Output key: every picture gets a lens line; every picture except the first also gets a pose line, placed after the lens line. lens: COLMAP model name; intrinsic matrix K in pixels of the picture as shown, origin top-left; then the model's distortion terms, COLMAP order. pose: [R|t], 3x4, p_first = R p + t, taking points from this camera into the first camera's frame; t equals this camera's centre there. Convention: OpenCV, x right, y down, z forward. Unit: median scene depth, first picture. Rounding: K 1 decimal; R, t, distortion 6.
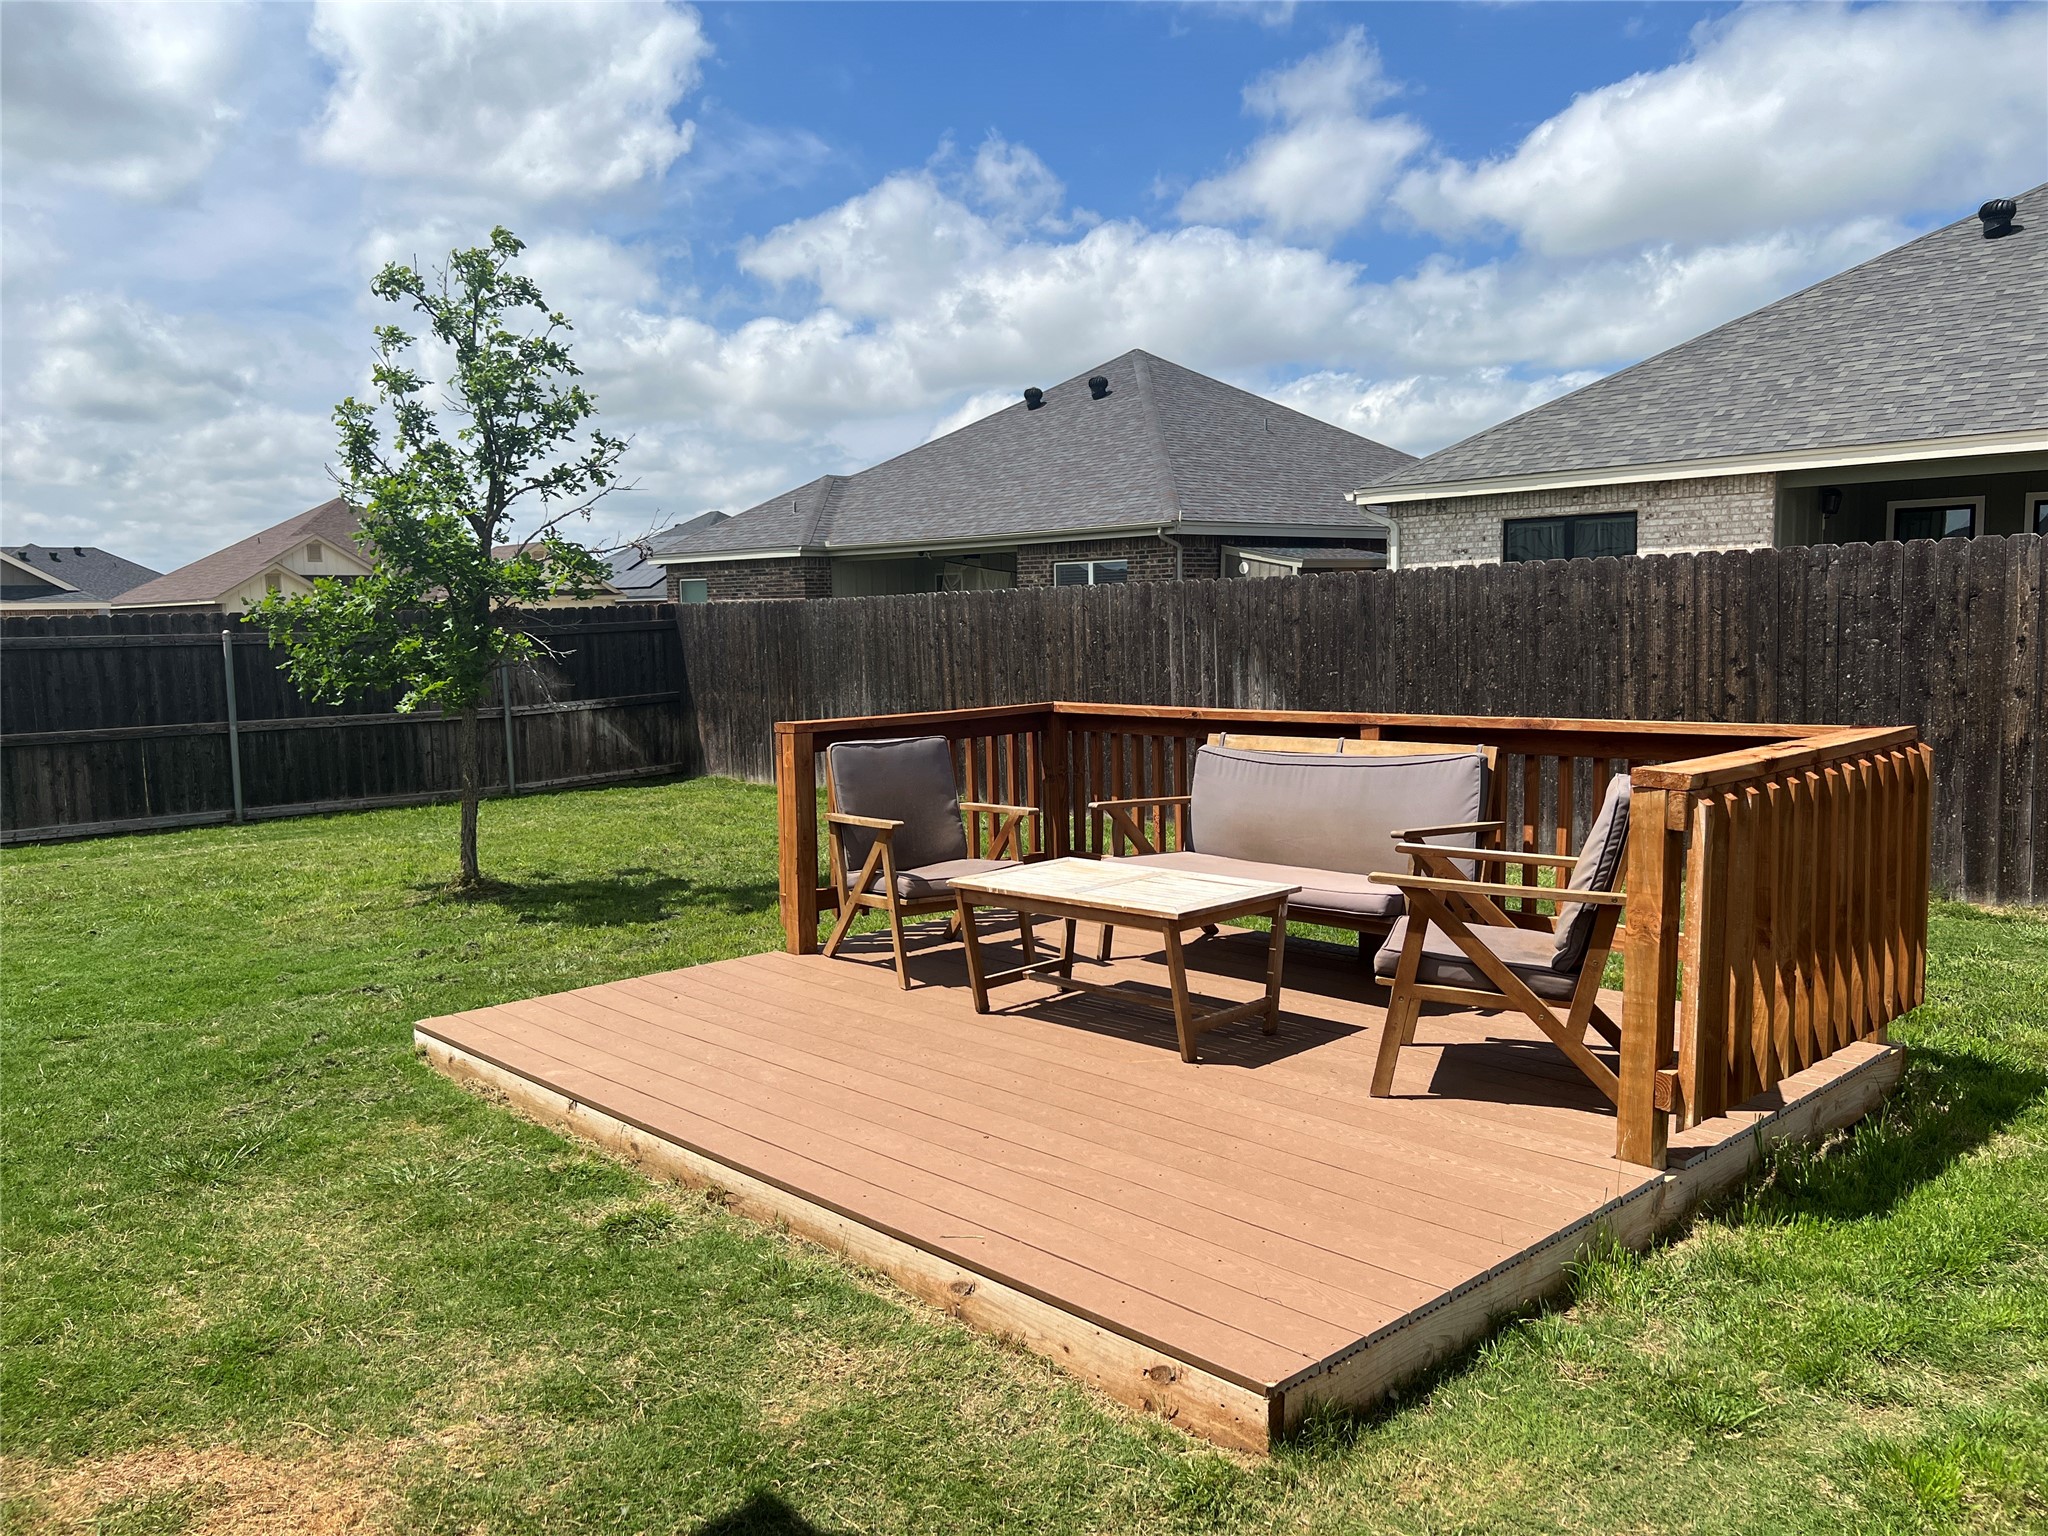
lens RADIAL K [[1546.9, 0, 1027.4], [0, 1546.9, 767.8], [0, 0, 1]] dist [0.056531, -0.064216]
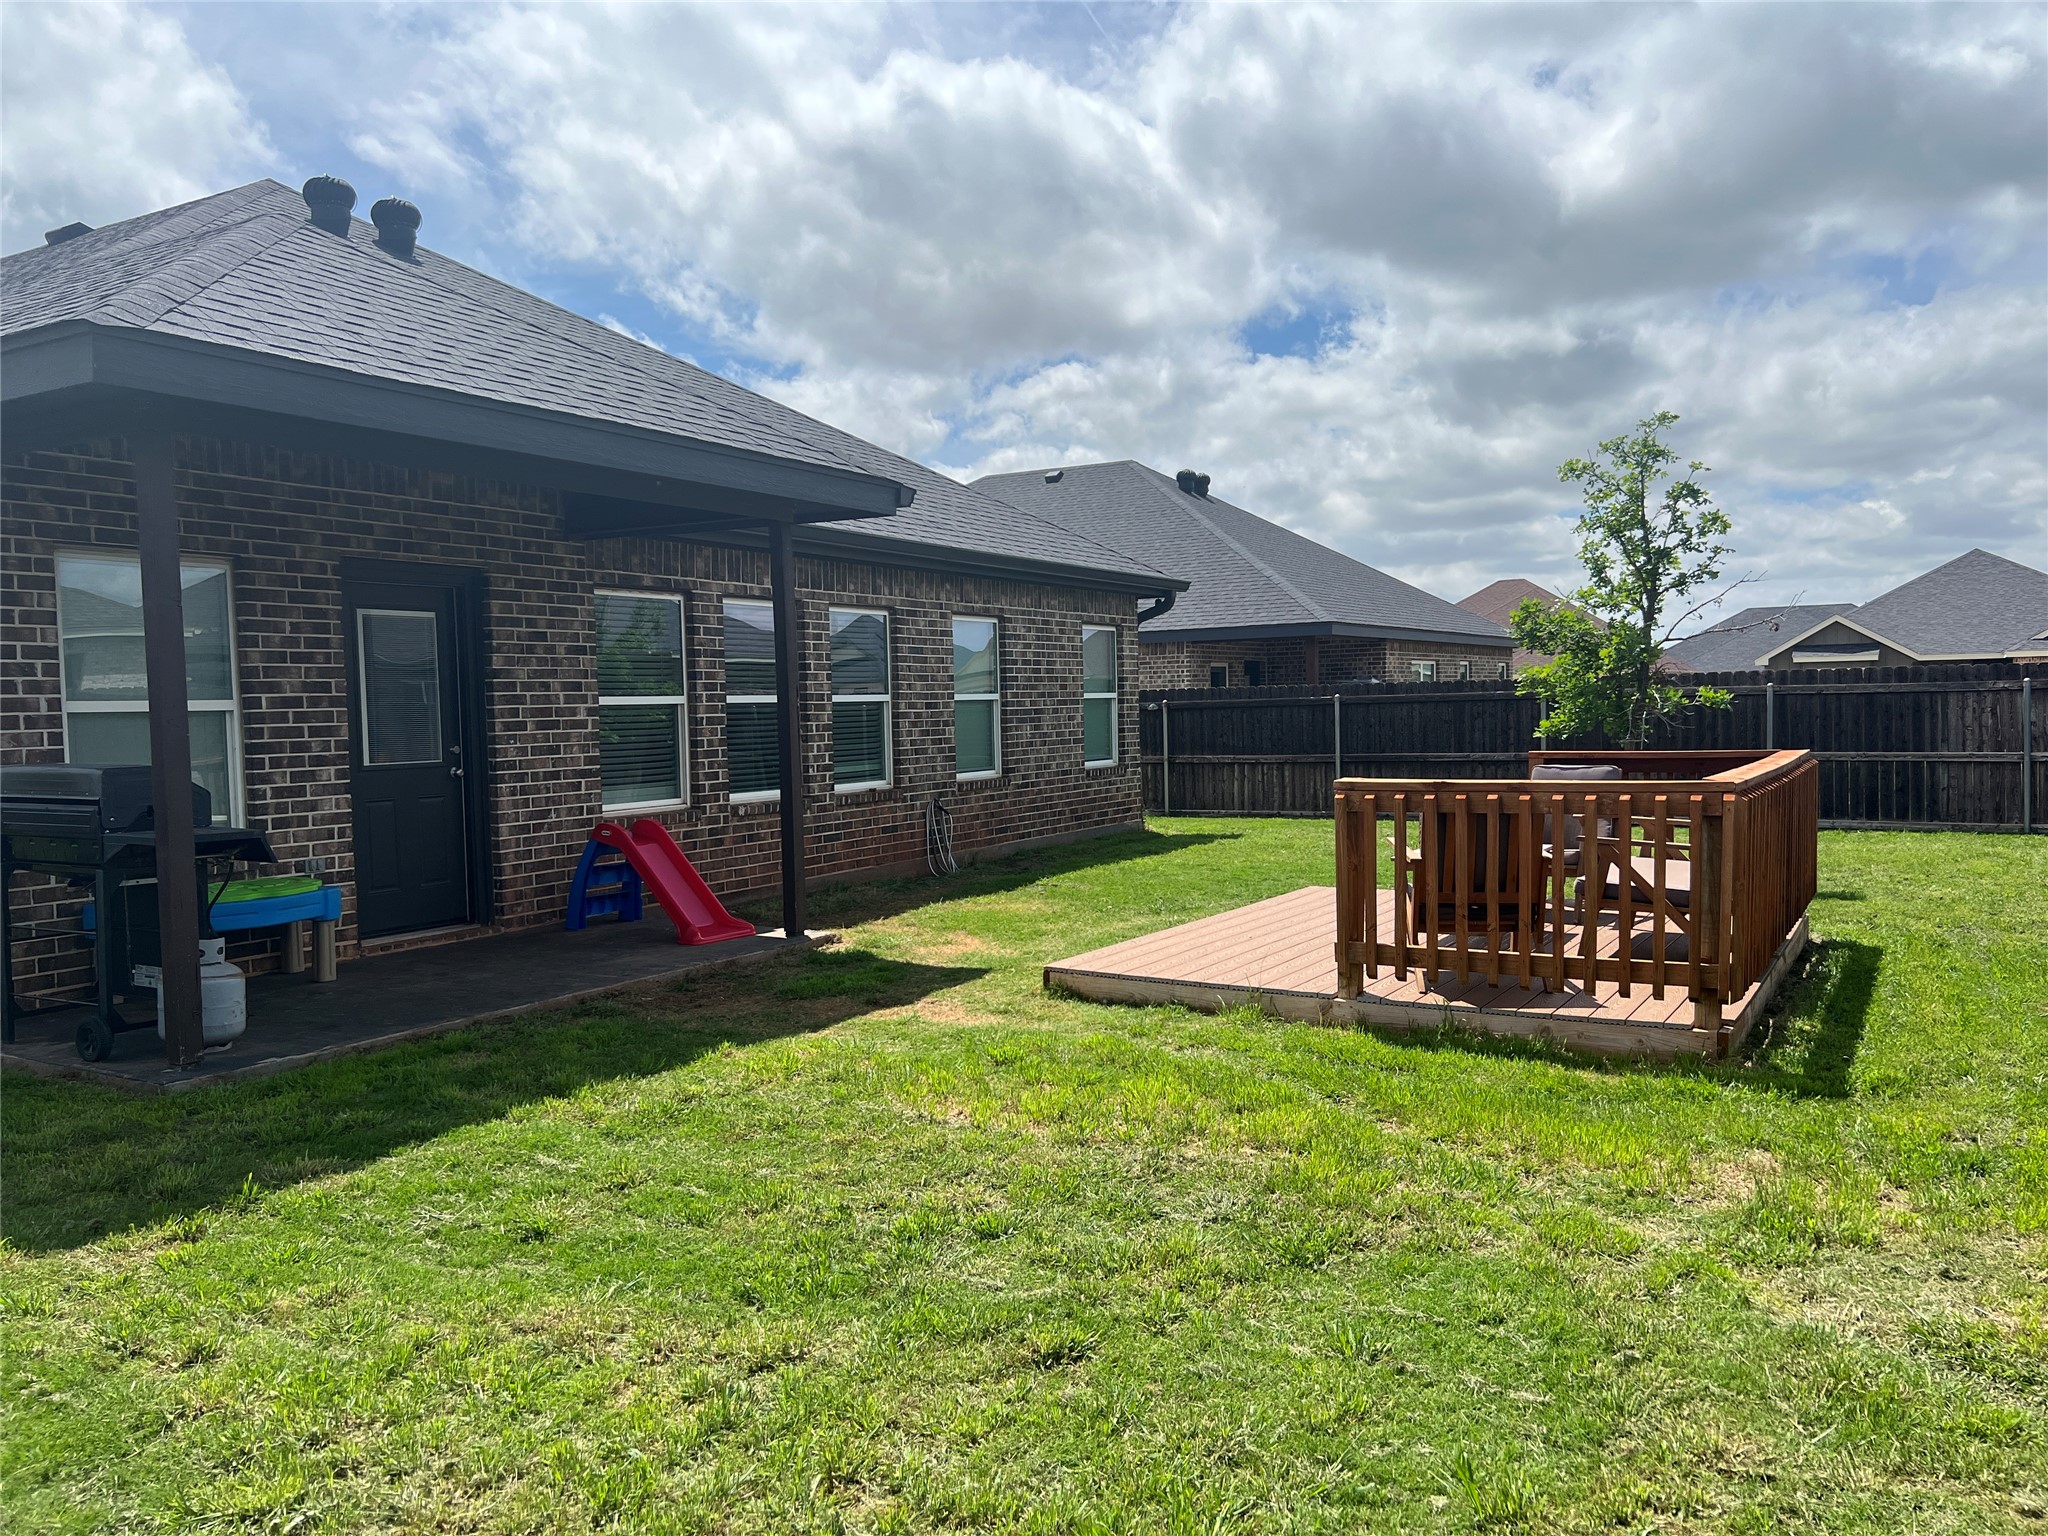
lens RADIAL K [[1546.9, 0, 1029.8], [0, 1546.9, 771.8], [0, 0, 1]] dist [0.056531, -0.064216]
pose [[0.251797, 0.055406, -0.966193, 0.583877], [-0.080667, 0.996087, 0.036098, -0.009356], [0.964412, 0.068851, 0.255281, 0.052522]]
